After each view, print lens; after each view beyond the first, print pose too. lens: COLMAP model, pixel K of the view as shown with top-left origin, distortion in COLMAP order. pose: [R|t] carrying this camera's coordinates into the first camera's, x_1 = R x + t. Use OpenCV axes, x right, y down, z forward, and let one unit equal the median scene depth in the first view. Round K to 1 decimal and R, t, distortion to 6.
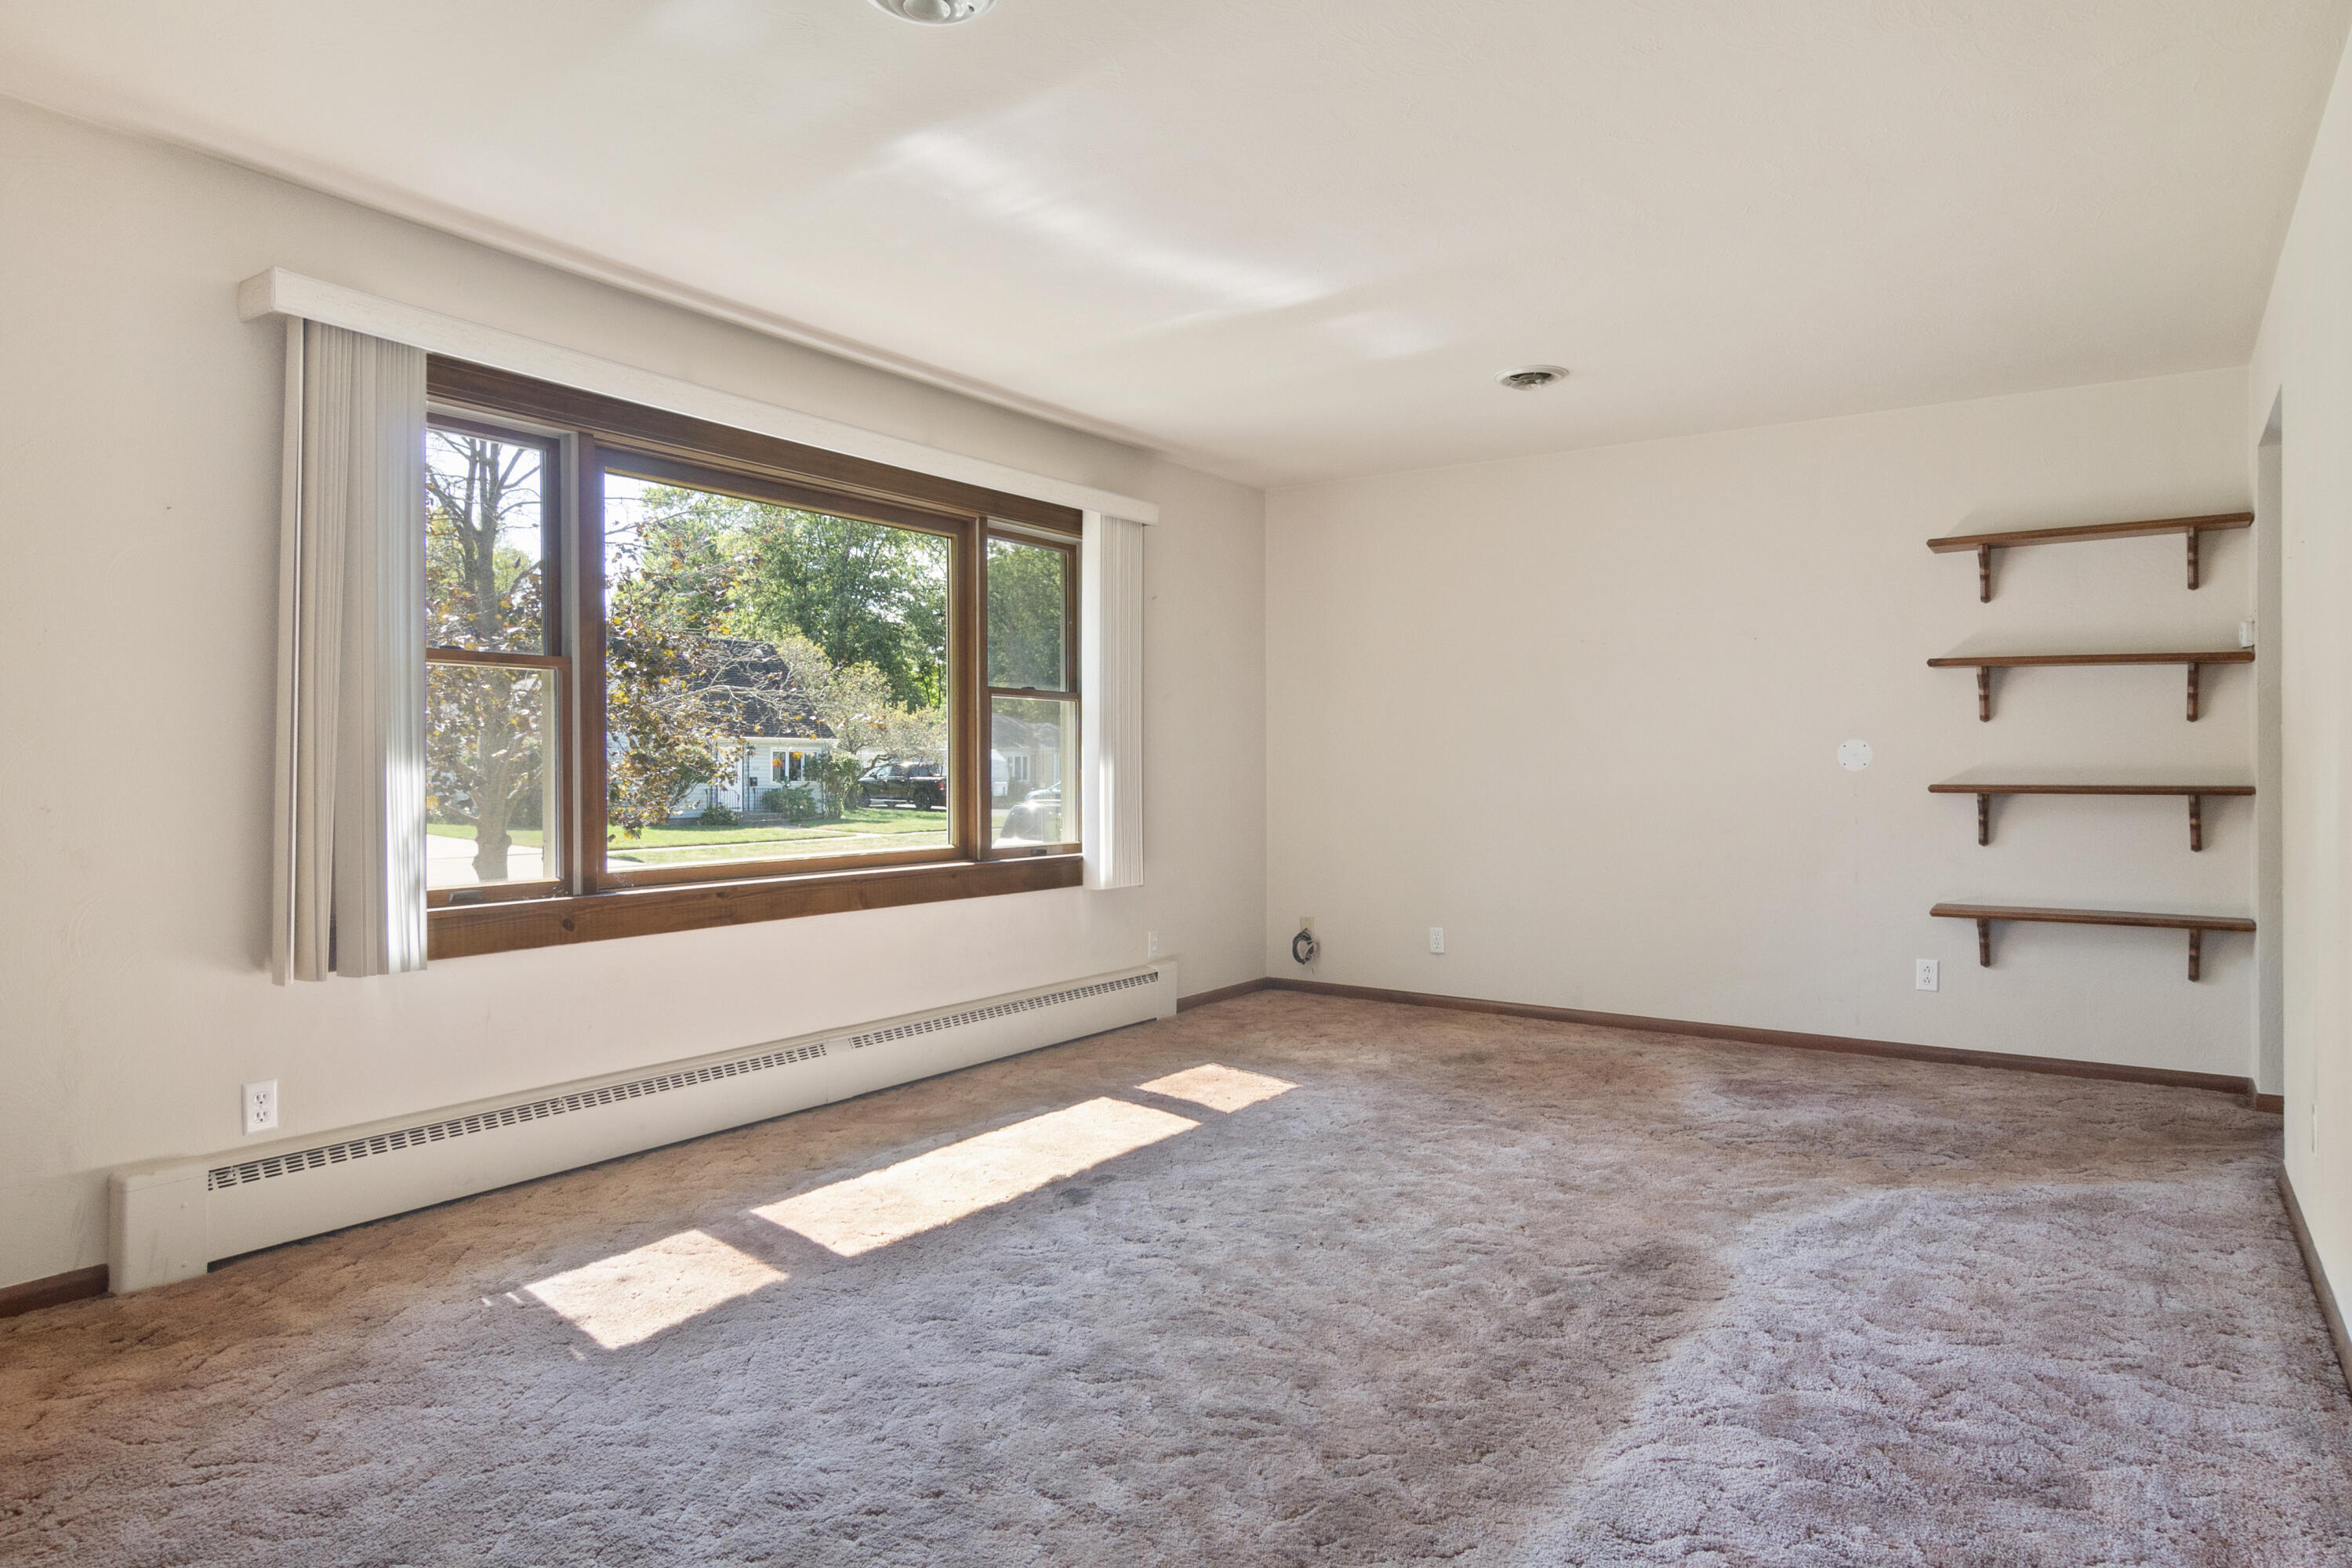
lens RADIAL K [[1363.5, 0, 1151.0], [0, 1363.5, 774.7], [0, 0, 1]] dist [-0.003737, 0.002902]
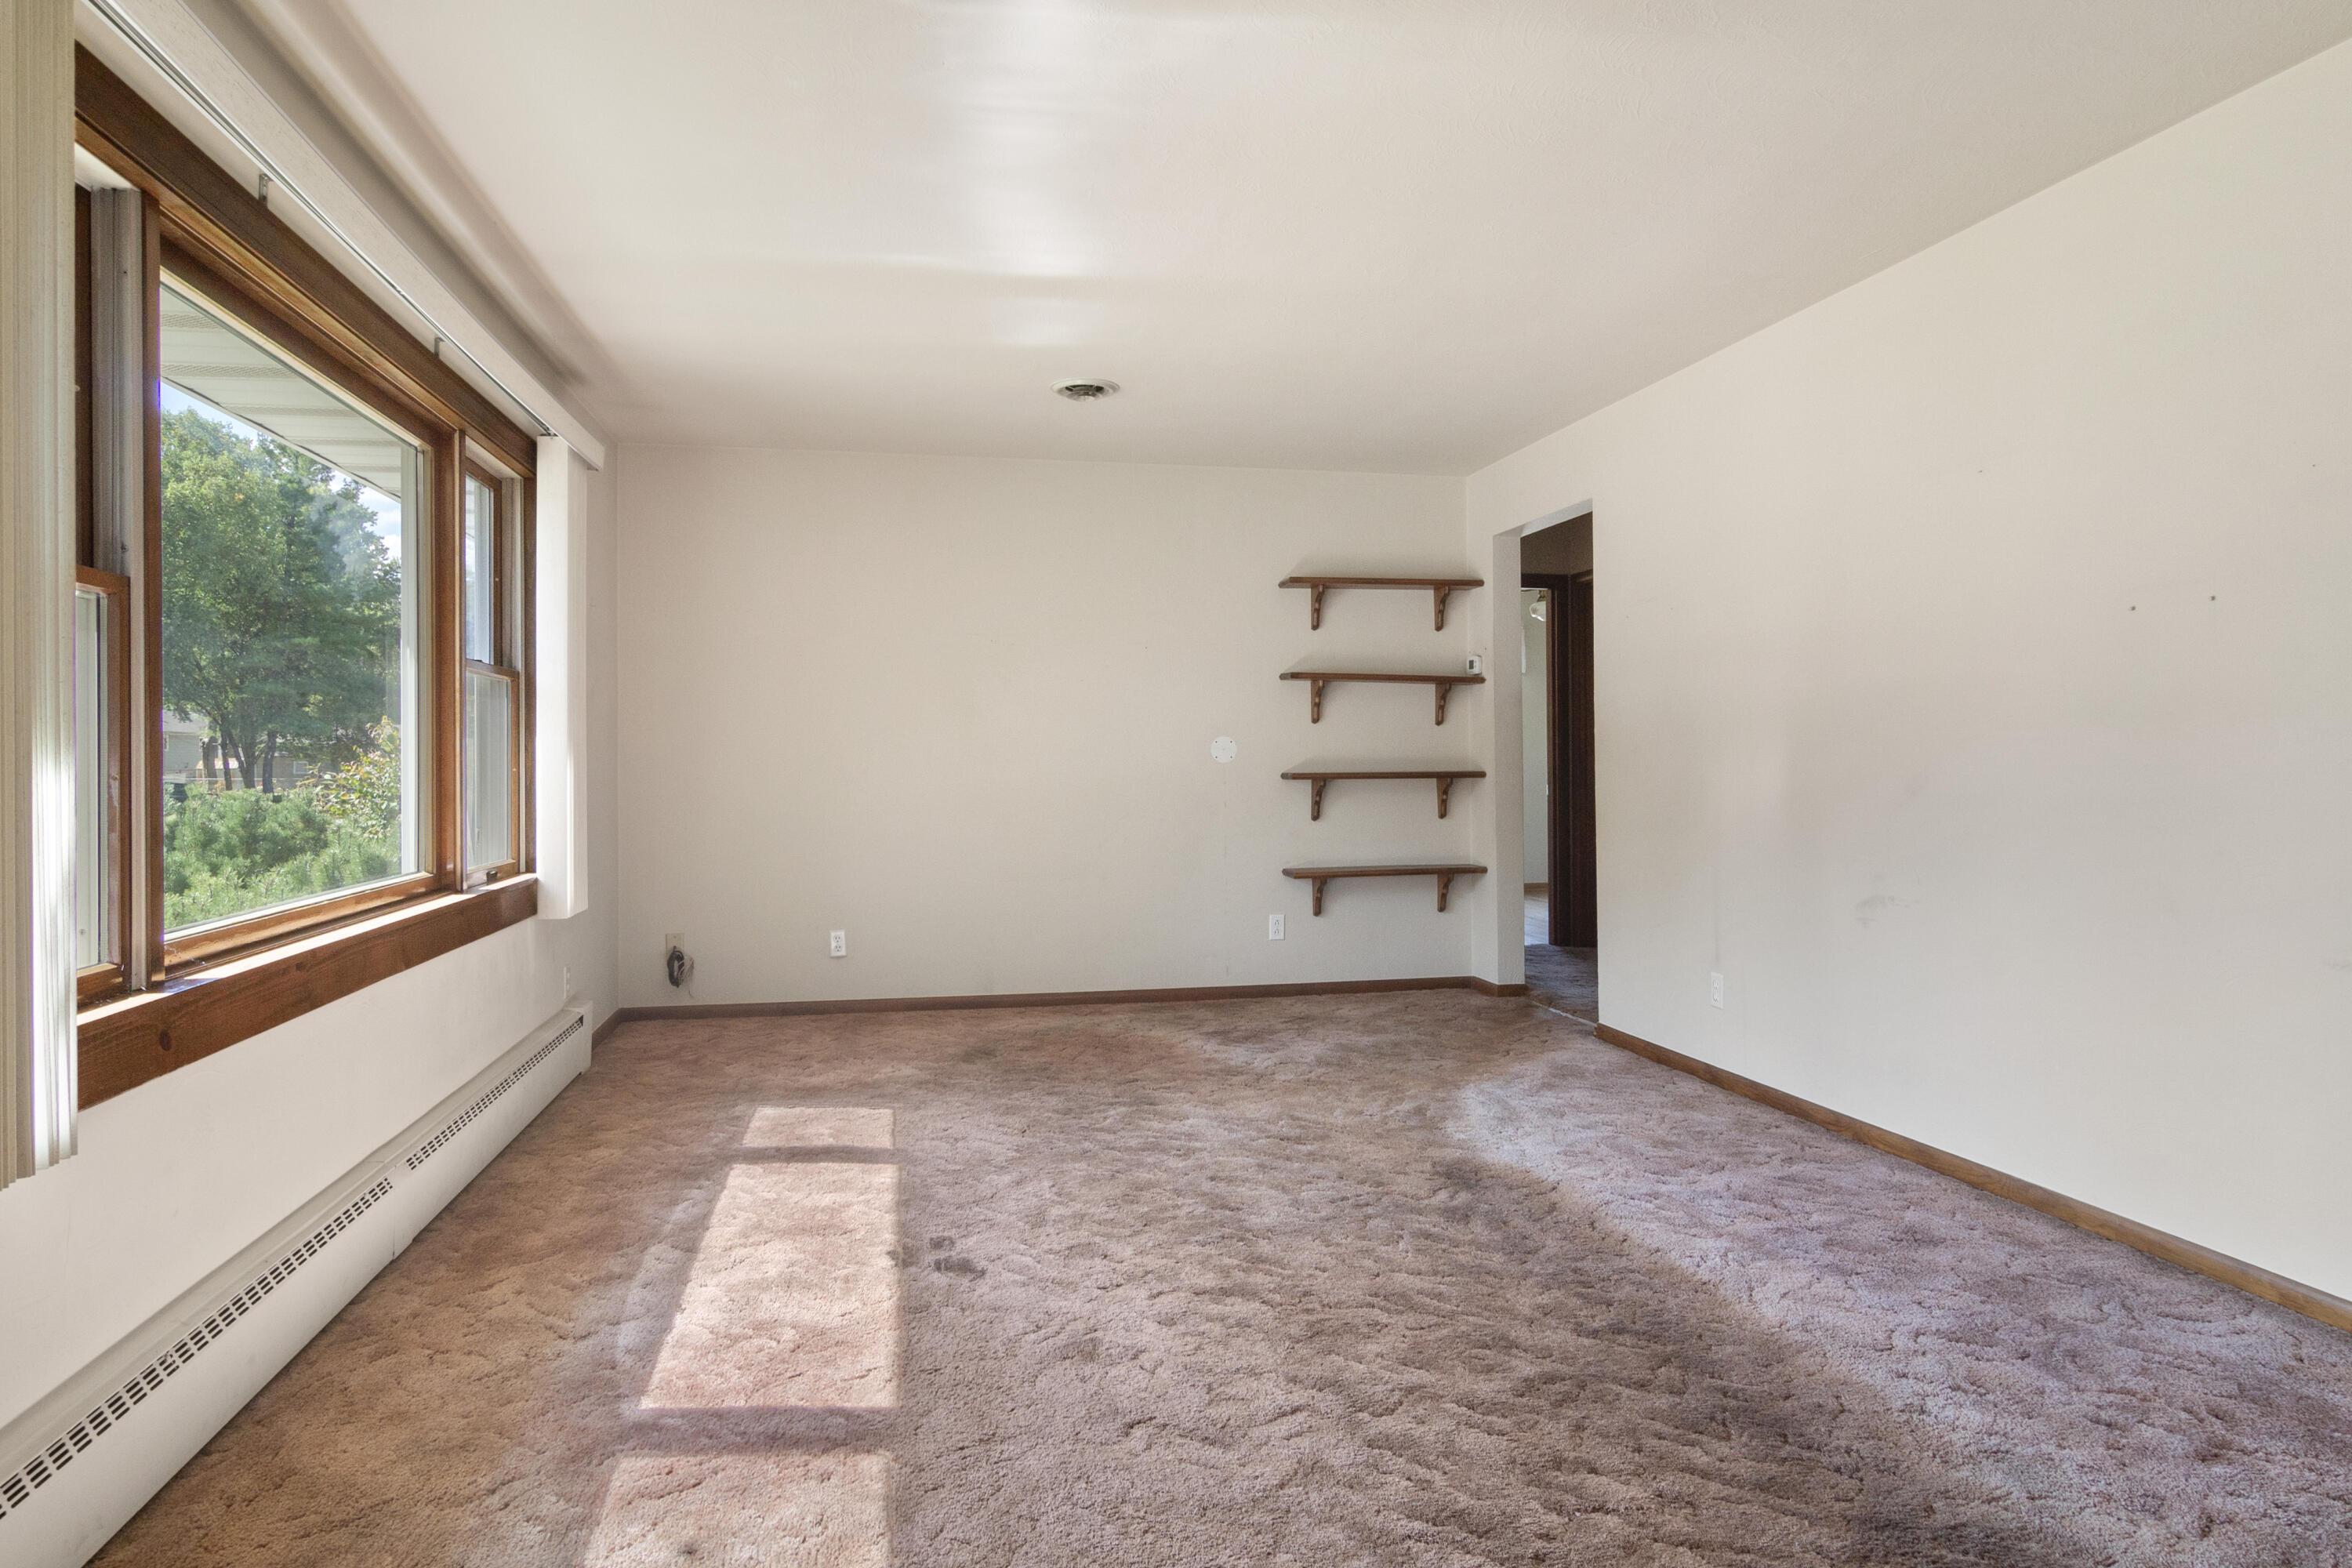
lens RADIAL K [[1363.5, 0, 1119.7], [0, 1363.5, 751.1], [0, 0, 1]] dist [-0.003737, 0.002902]
pose [[0.704757, -0.001036, 0.709448, -0.564589], [0.012747, 0.999856, -0.011203, -0.001210], [-0.709334, 0.016938, 0.704669, 0.312110]]
